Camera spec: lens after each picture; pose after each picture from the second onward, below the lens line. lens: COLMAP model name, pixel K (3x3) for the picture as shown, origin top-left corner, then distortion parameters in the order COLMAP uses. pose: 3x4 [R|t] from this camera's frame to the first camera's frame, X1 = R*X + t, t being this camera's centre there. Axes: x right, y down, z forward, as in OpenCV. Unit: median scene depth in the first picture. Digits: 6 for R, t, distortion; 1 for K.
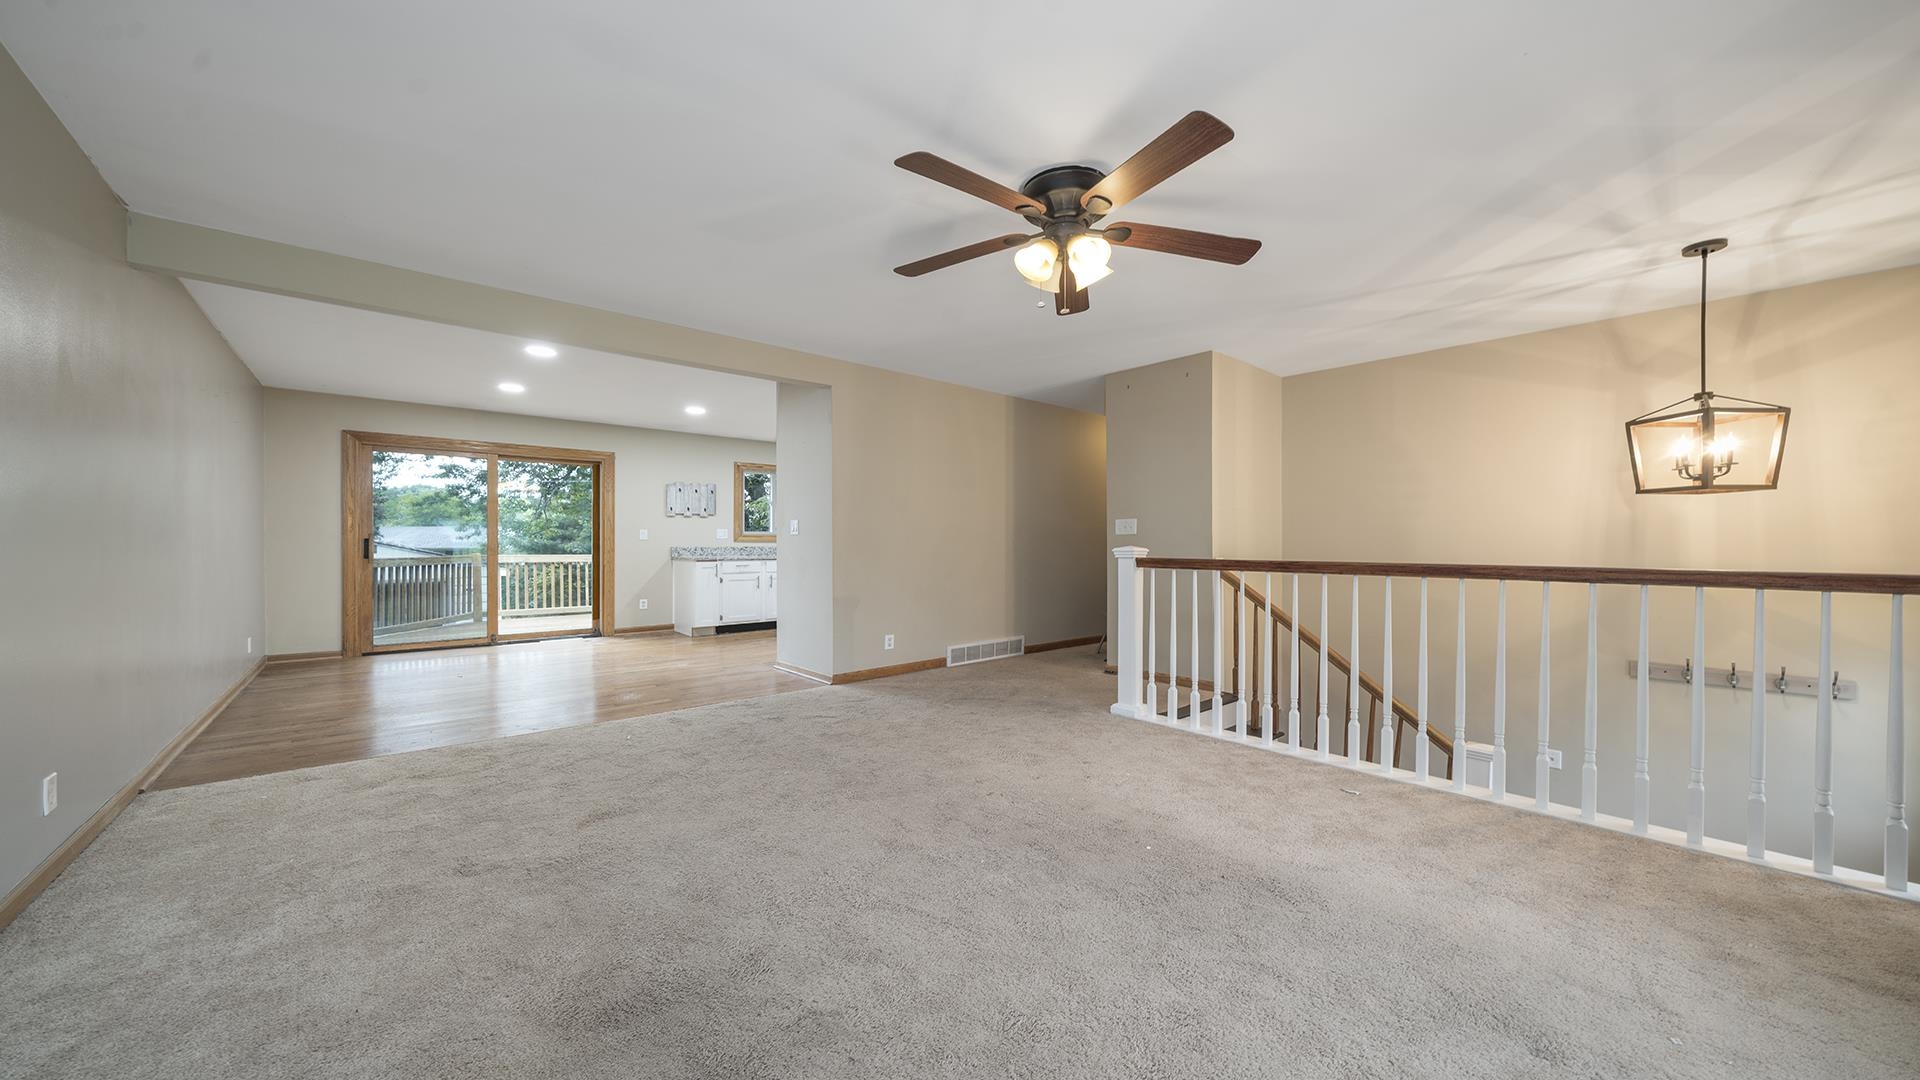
lens RADIAL K [[652.9, 0, 963.4], [0, 652.9, 544.0], [0, 0, 1]] dist [-0.008114, 0.000206]
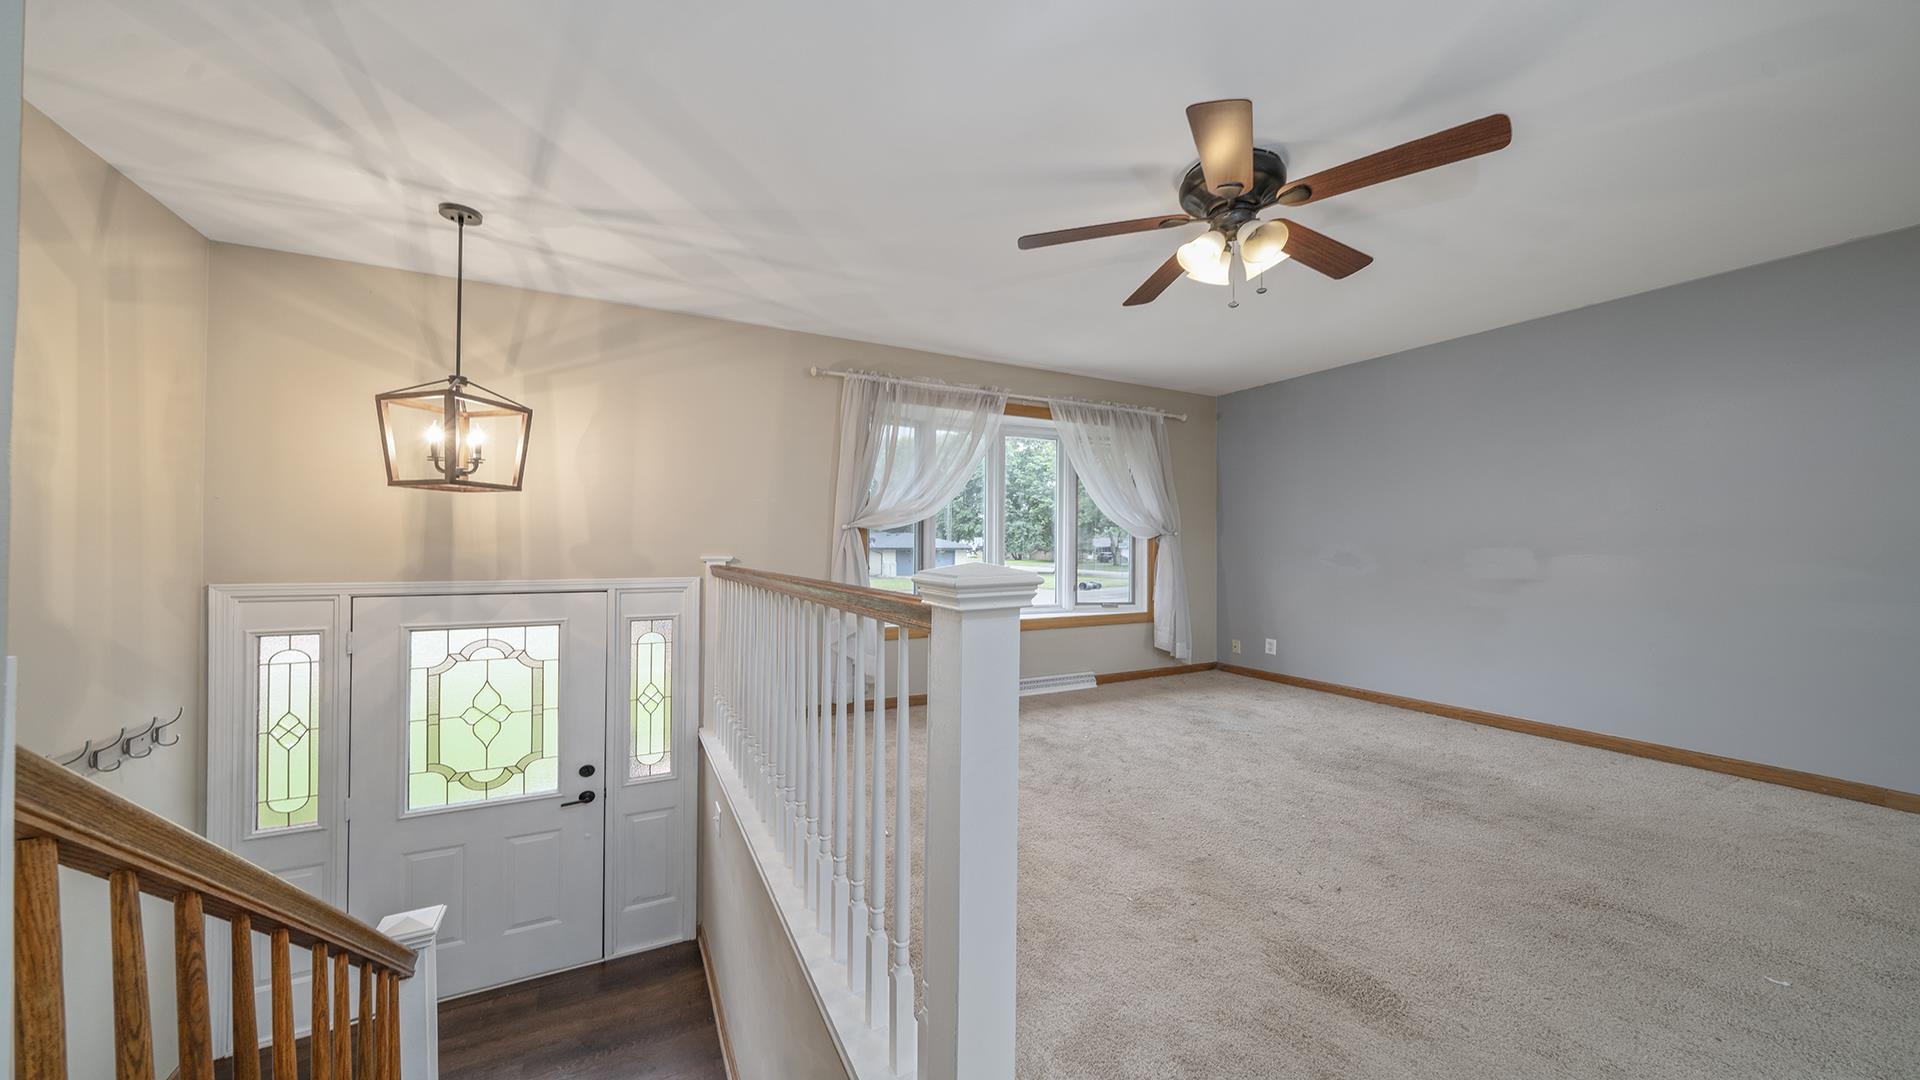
lens RADIAL K [[652.9, 0, 945.2], [0, 652.9, 538.4], [0, 0, 1]] dist [-0.008114, 0.000206]
pose [[-0.971228, -0.003275, 0.238130, 0.268587], [-0.005616, 0.999942, -0.009155, -0.007701], [-0.238087, -0.010229, -0.971190, 1.608310]]
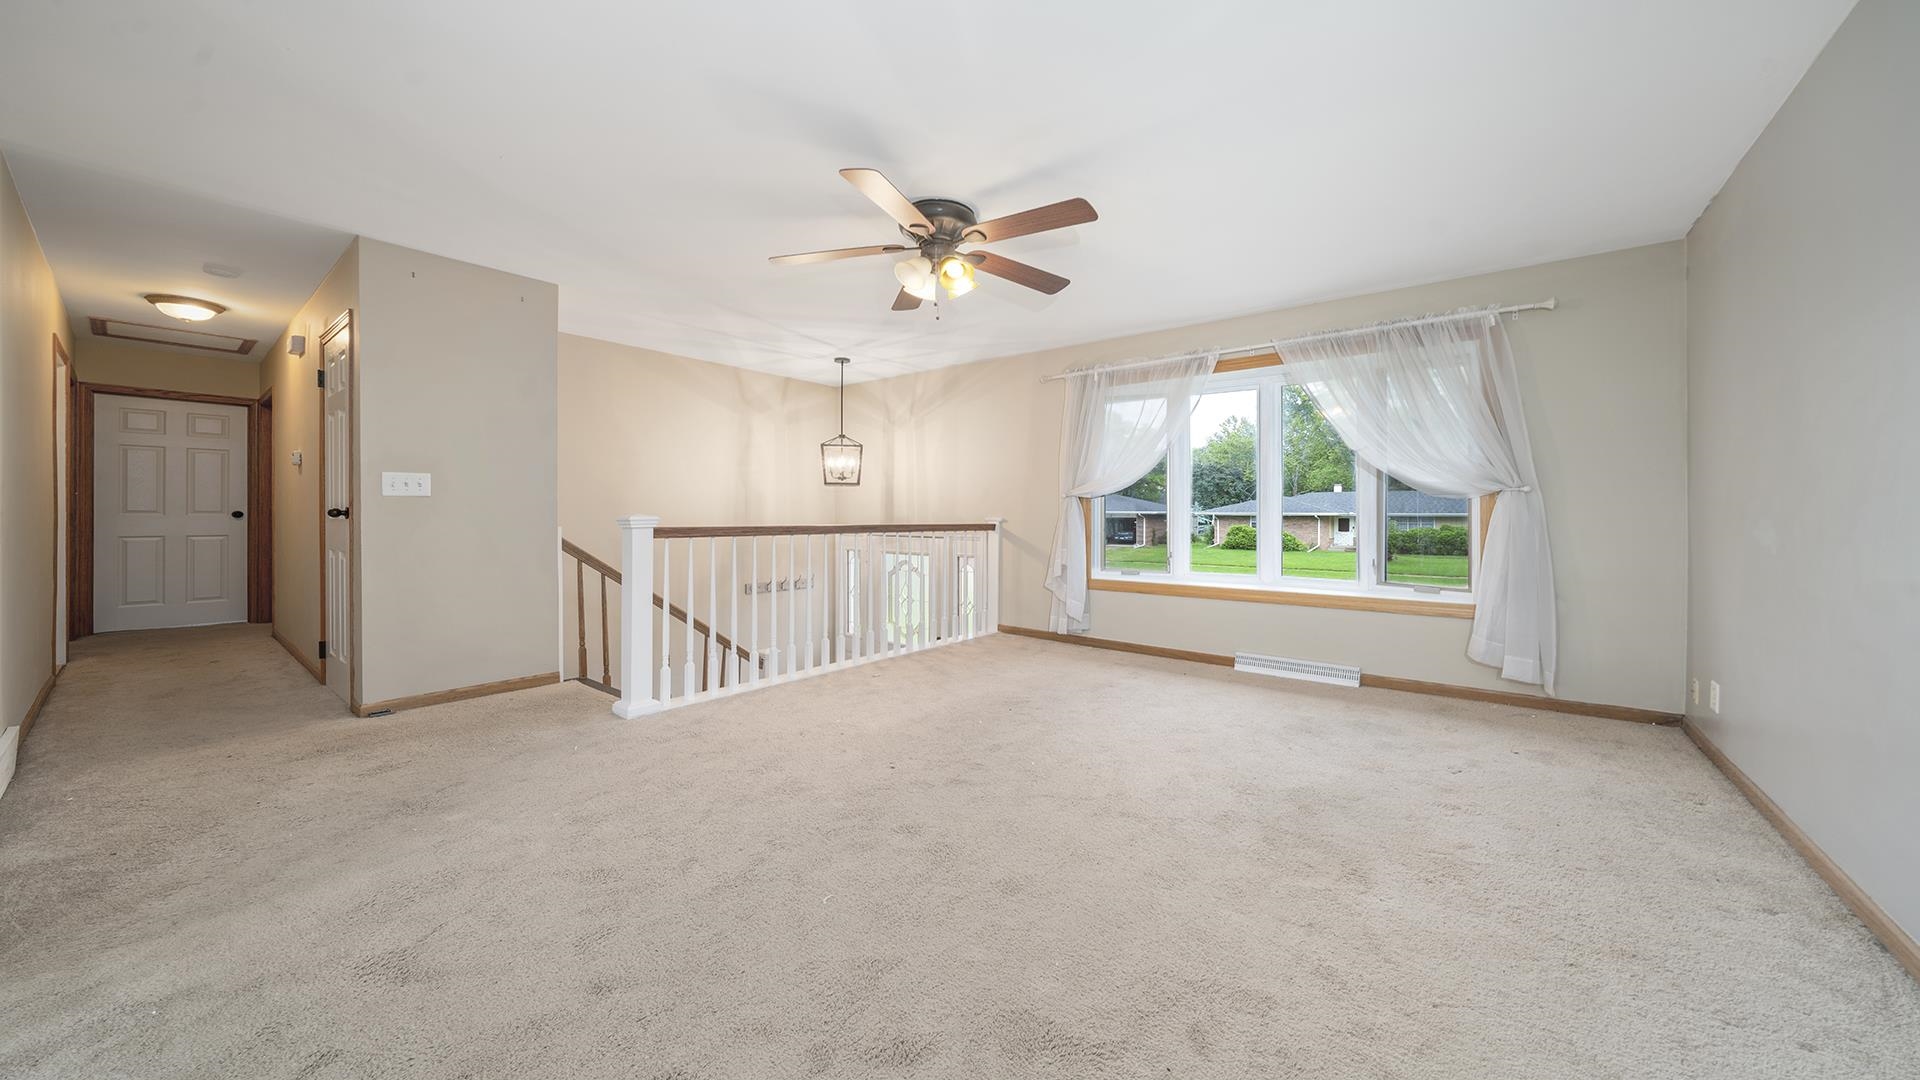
lens RADIAL K [[652.9, 0, 964.0], [0, 652.9, 519.0], [0, 0, 1]] dist [-0.008114, 0.000206]
pose [[-0.179080, -0.010227, 0.983781, -0.821059], [-0.001275, 0.999948, 0.010163, 0.001673], [-0.983834, 0.000566, -0.179084, 0.934769]]
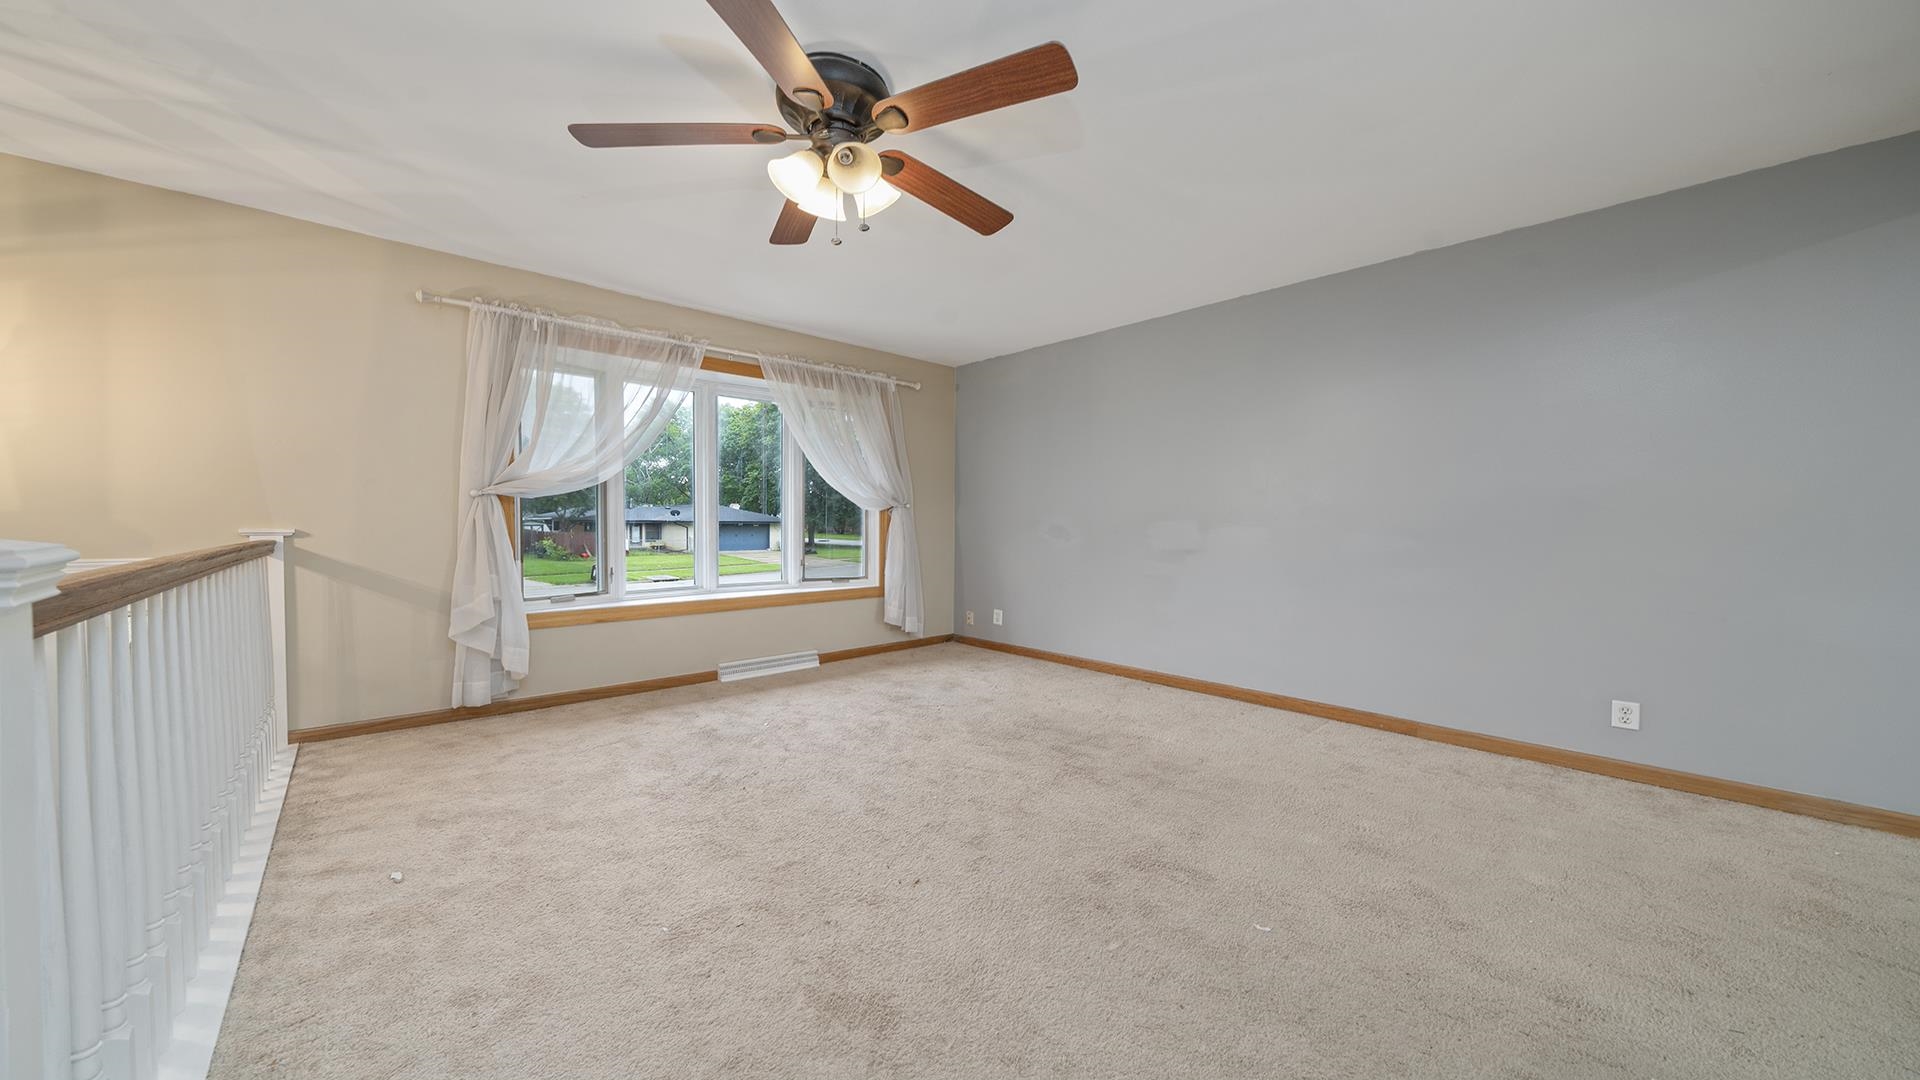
lens RADIAL K [[652.9, 0, 947.4], [0, 652.9, 544.1], [0, 0, 1]] dist [-0.008114, 0.000206]
pose [[-0.999664, -0.007809, -0.024697, 0.027295], [-0.008721, 0.999275, 0.037057, -0.003874], [0.024390, 0.037260, -0.999008, 1.478255]]
